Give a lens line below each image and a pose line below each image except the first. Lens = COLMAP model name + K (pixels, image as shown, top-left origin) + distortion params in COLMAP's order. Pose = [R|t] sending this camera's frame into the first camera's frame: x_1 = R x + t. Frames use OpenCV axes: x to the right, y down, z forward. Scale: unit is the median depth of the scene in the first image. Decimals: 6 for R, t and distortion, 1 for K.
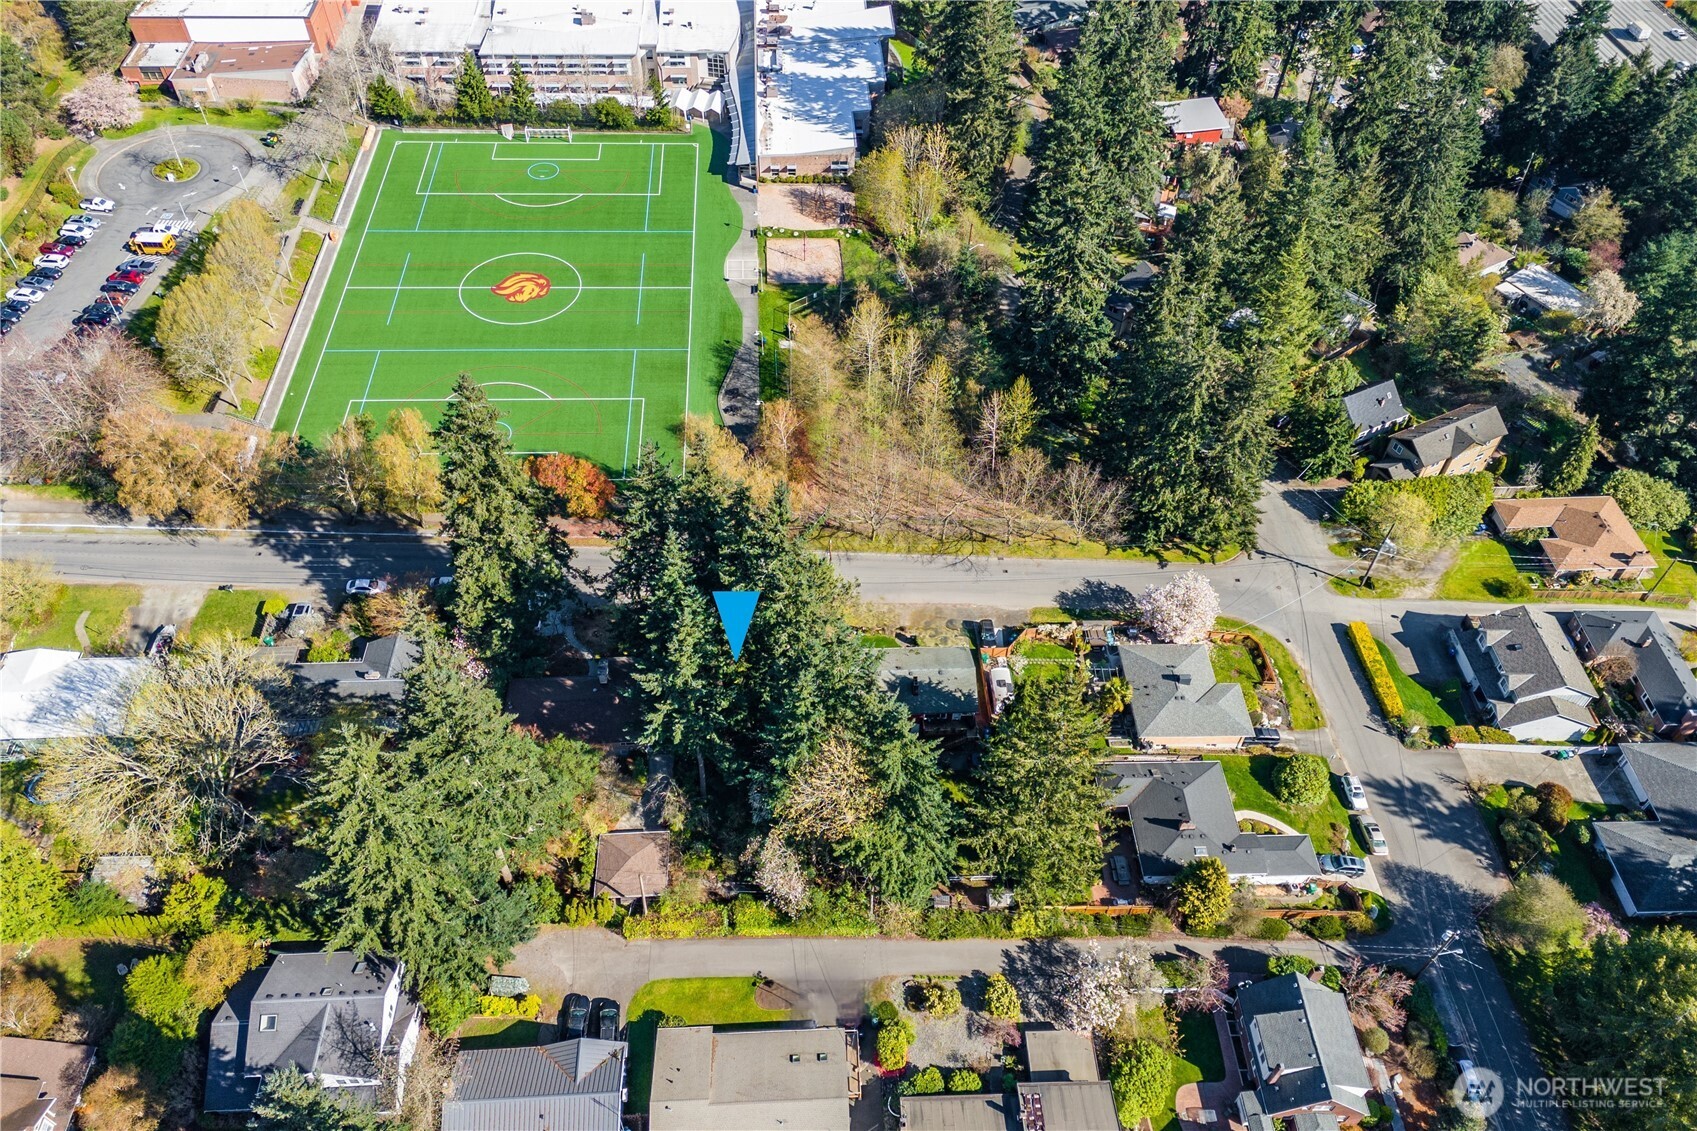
lens RADIAL K [[1239.4, 0, 843.3], [0, 1239.4, 562.3], [0, 0, 1]] dist [0.052448, -0.006251]
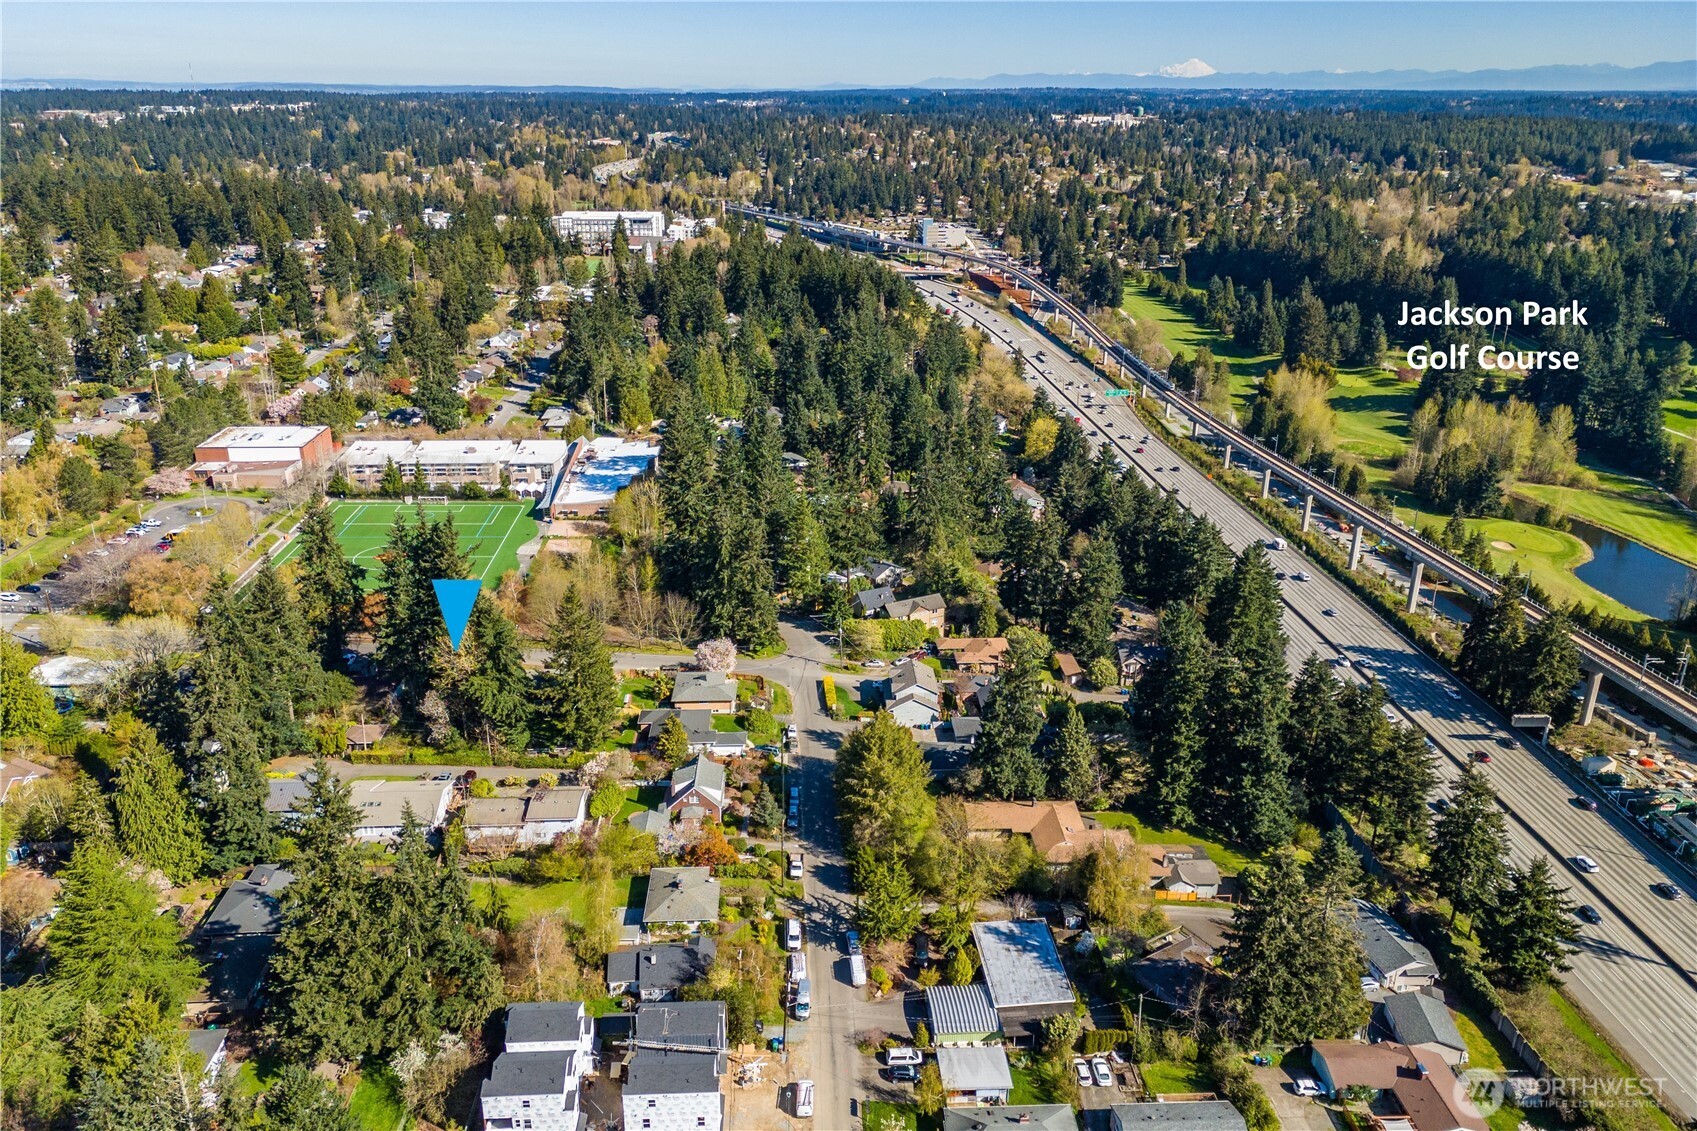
lens RADIAL K [[1239.4, 0, 856.2], [0, 1239.4, 573.0], [0, 0, 1]] dist [0.052448, -0.006251]
pose [[0.999876, -0.014405, 0.006303, 0.322868], [0.015702, 0.893672, -0.448446, 0.509032], [0.000827, 0.448490, 0.893788, -0.449763]]
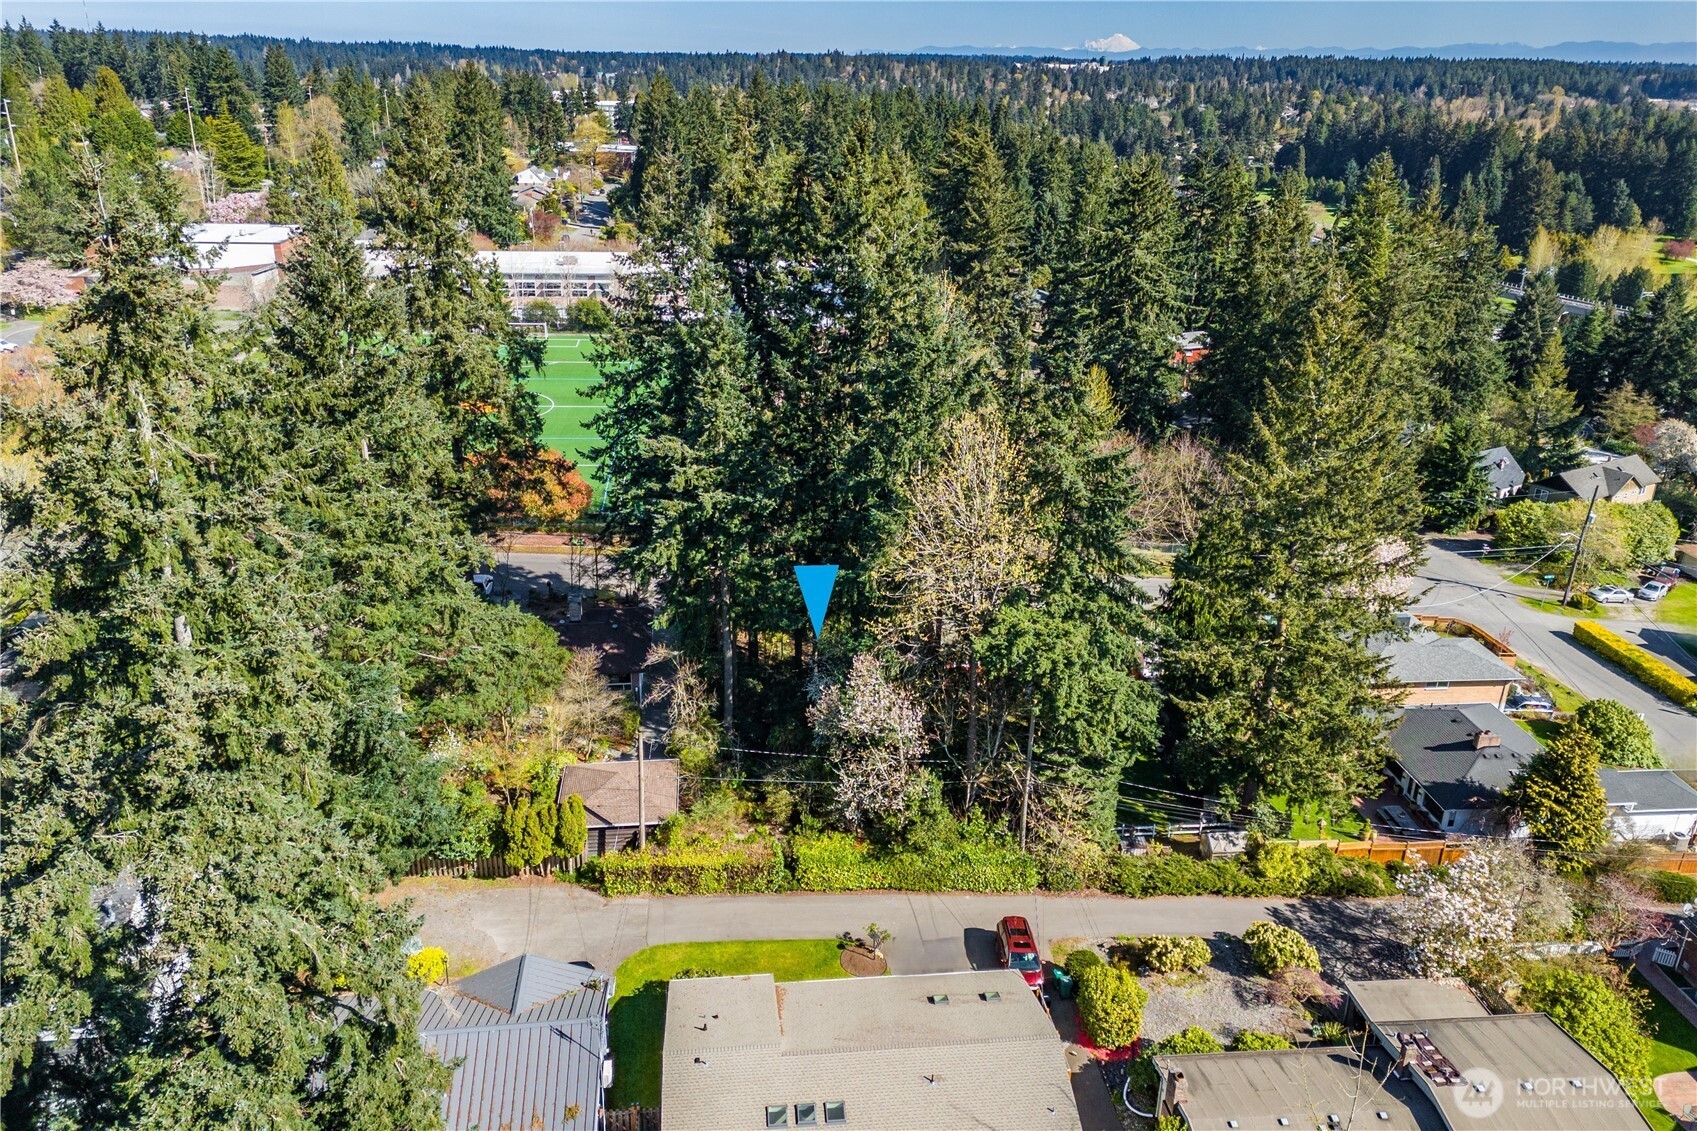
lens RADIAL K [[1239.4, 0, 849.8], [0, 1239.4, 560.4], [0, 0, 1]] dist [0.052448, -0.006251]
pose [[0.997990, -0.032017, 0.054688, -0.051305], [0.052771, 0.897690, -0.437456, 0.238684], [-0.035087, 0.439463, 0.897575, 0.236875]]
